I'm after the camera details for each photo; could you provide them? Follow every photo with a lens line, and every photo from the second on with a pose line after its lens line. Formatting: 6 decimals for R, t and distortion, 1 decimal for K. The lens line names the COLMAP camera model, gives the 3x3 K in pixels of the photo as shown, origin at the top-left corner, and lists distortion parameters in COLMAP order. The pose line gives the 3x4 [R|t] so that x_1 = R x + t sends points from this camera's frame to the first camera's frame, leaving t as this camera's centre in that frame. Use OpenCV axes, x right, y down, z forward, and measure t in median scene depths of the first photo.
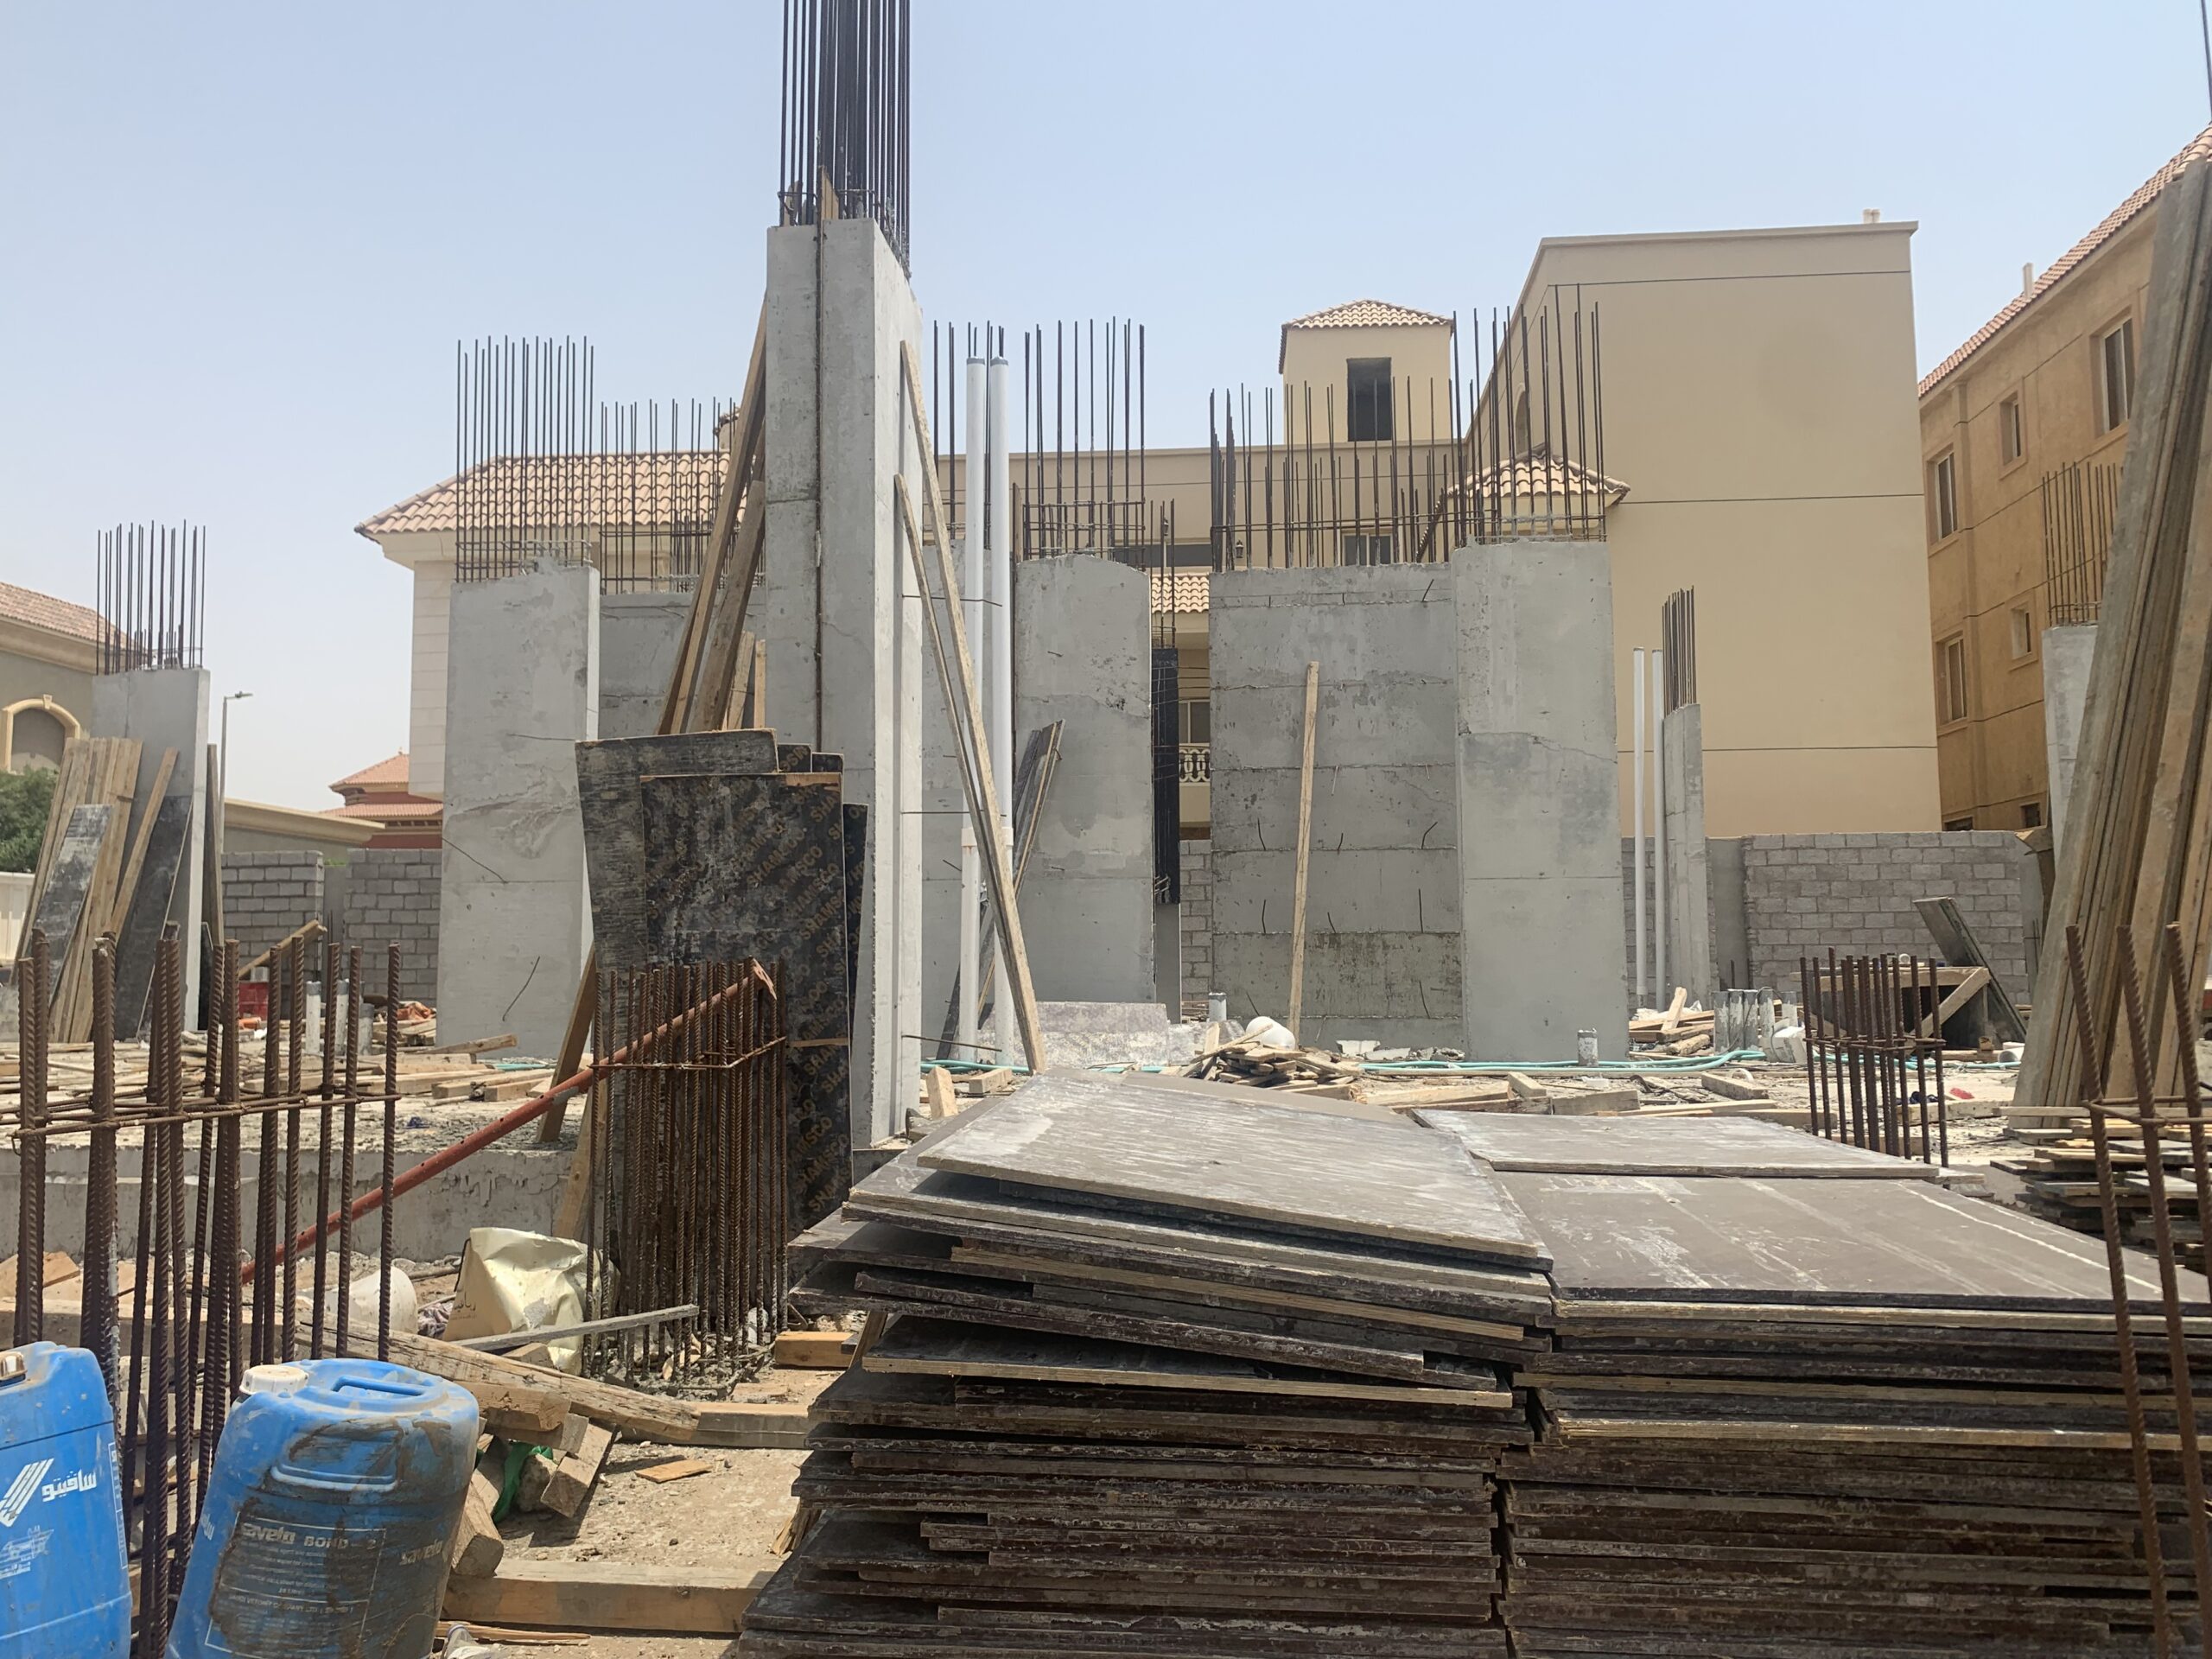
lens RADIAL K [[1695.7, 0, 1094.2], [0, 1695.7, 821.4], [0, 0, 1]] dist [0.039707, -0.046250]
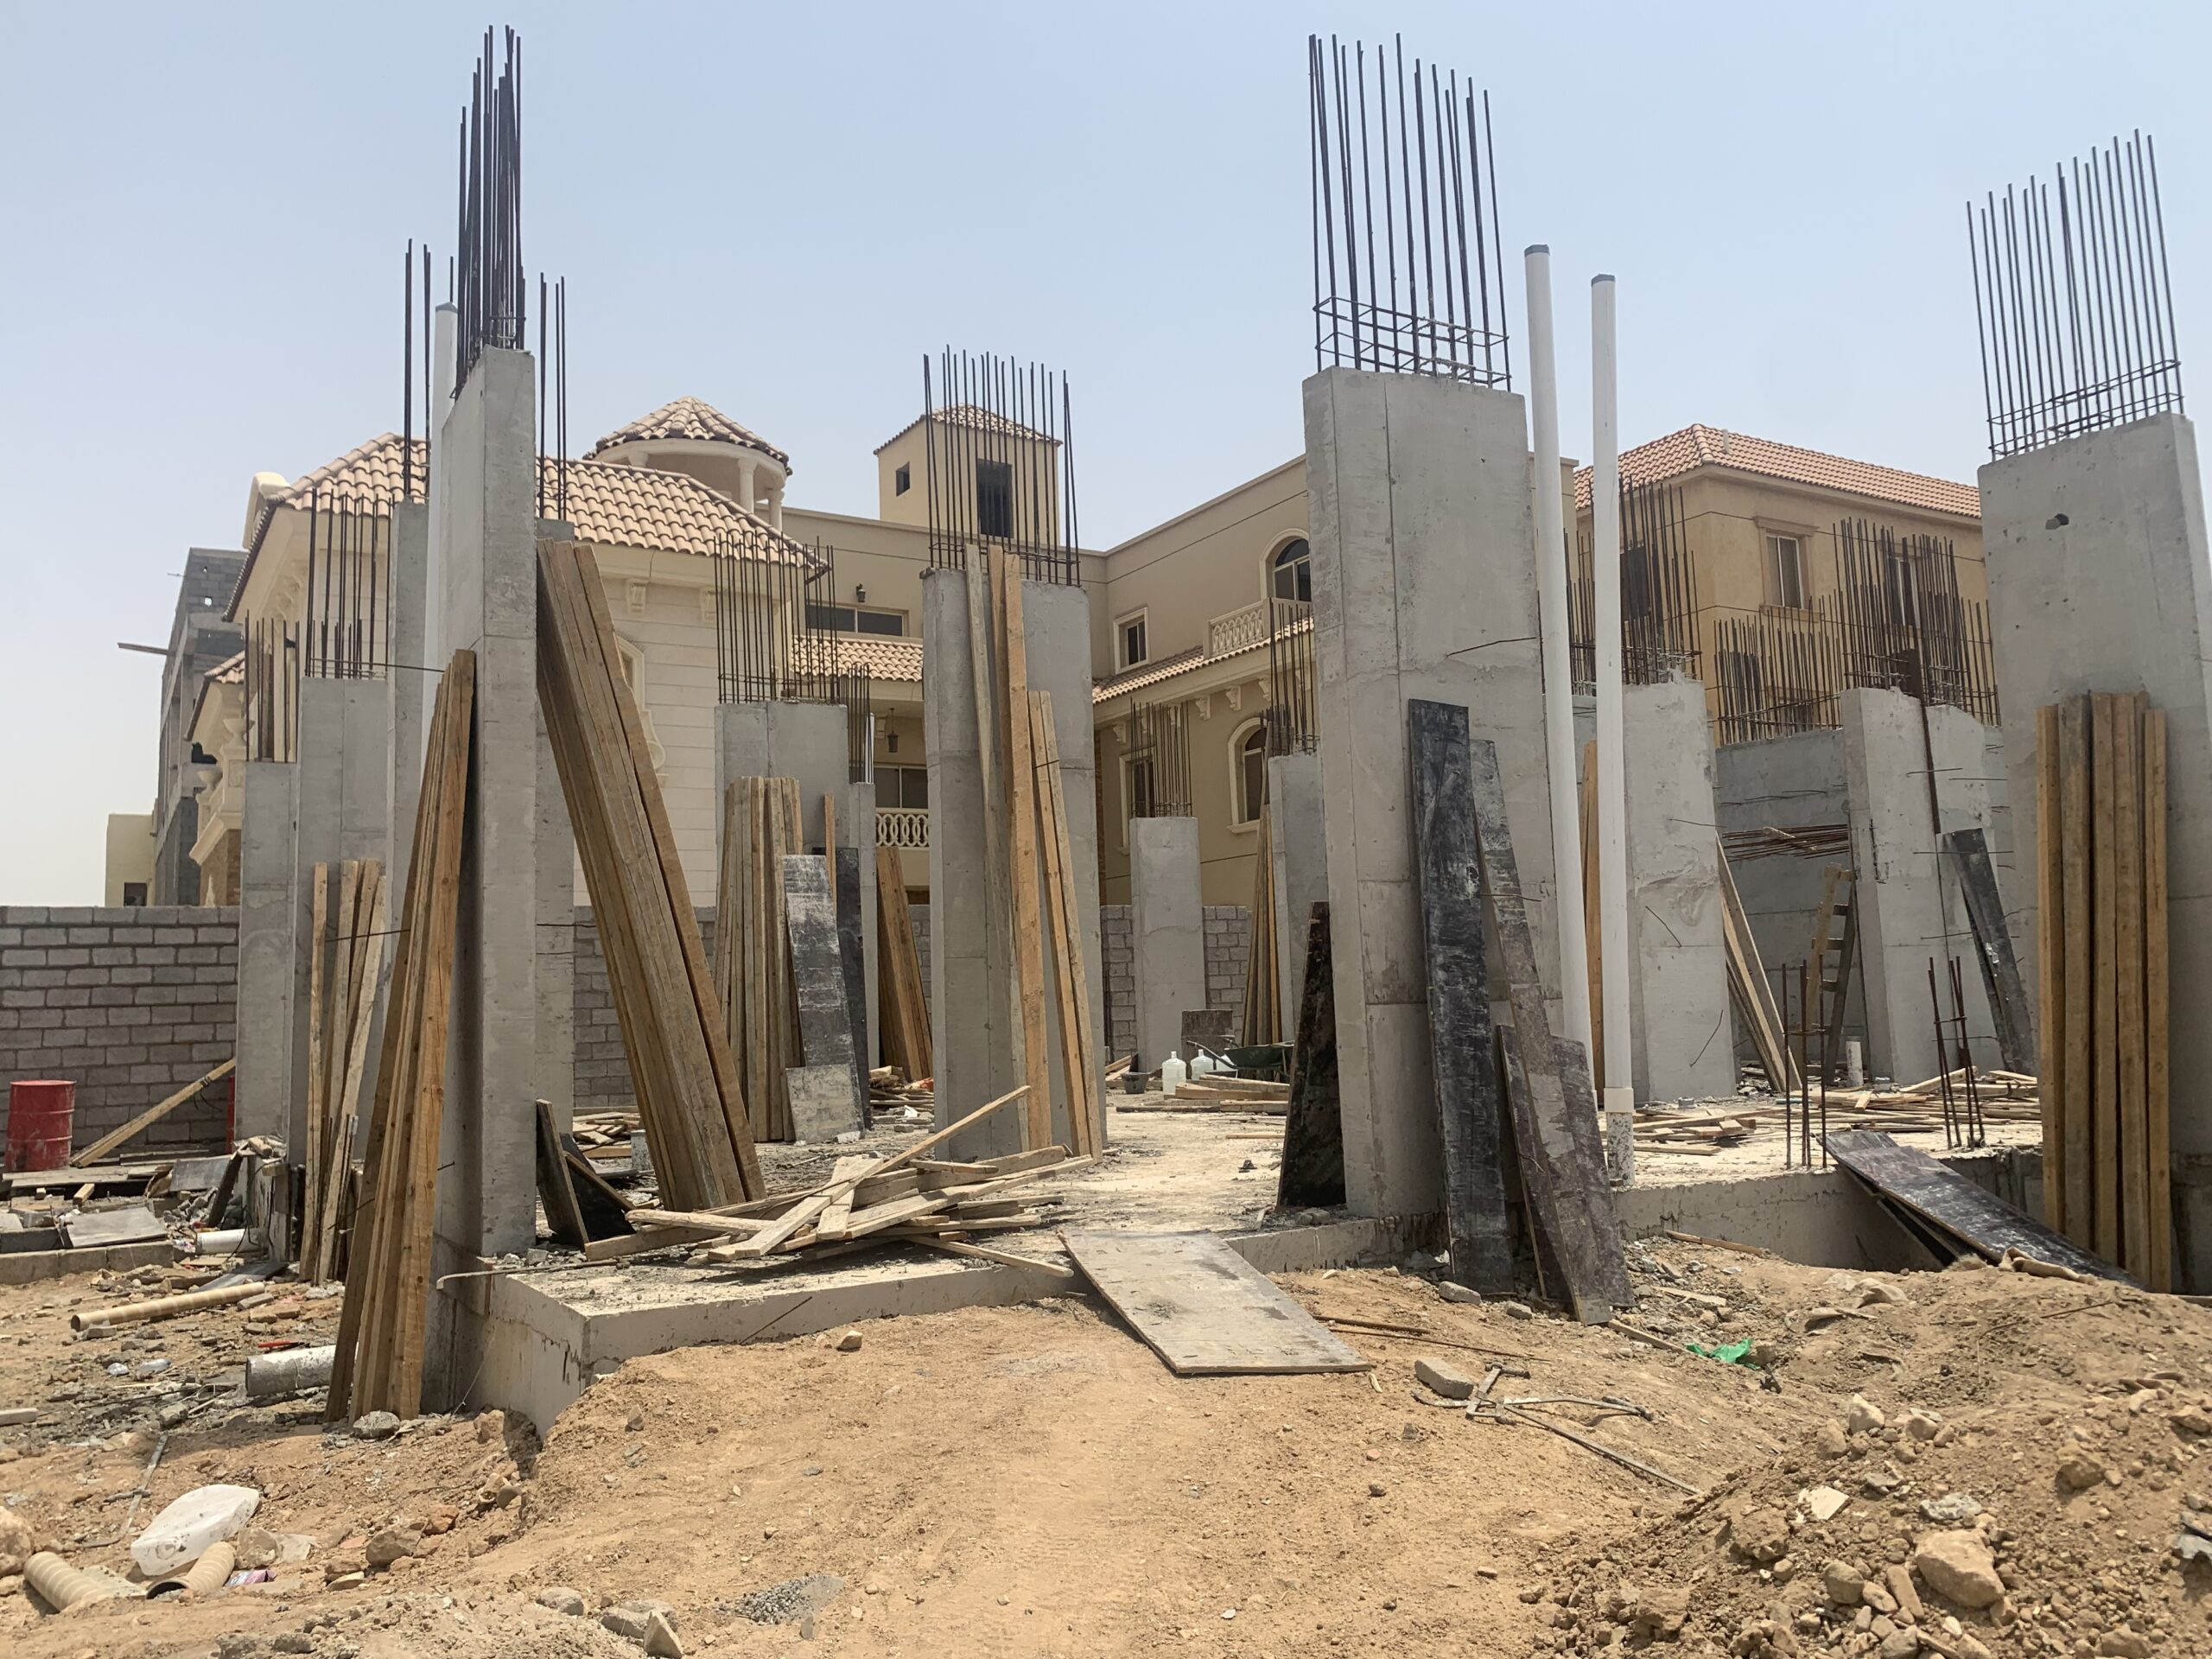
lens RADIAL K [[1695.7, 0, 1108.3], [0, 1695.7, 801.3], [0, 0, 1]] dist [0.039707, -0.046250]
pose [[0.802113, 0.048072, 0.595235, -0.453828], [-0.021126, 0.998415, -0.052164, 0.001876], [-0.596799, 0.029267, 0.801857, 0.100746]]
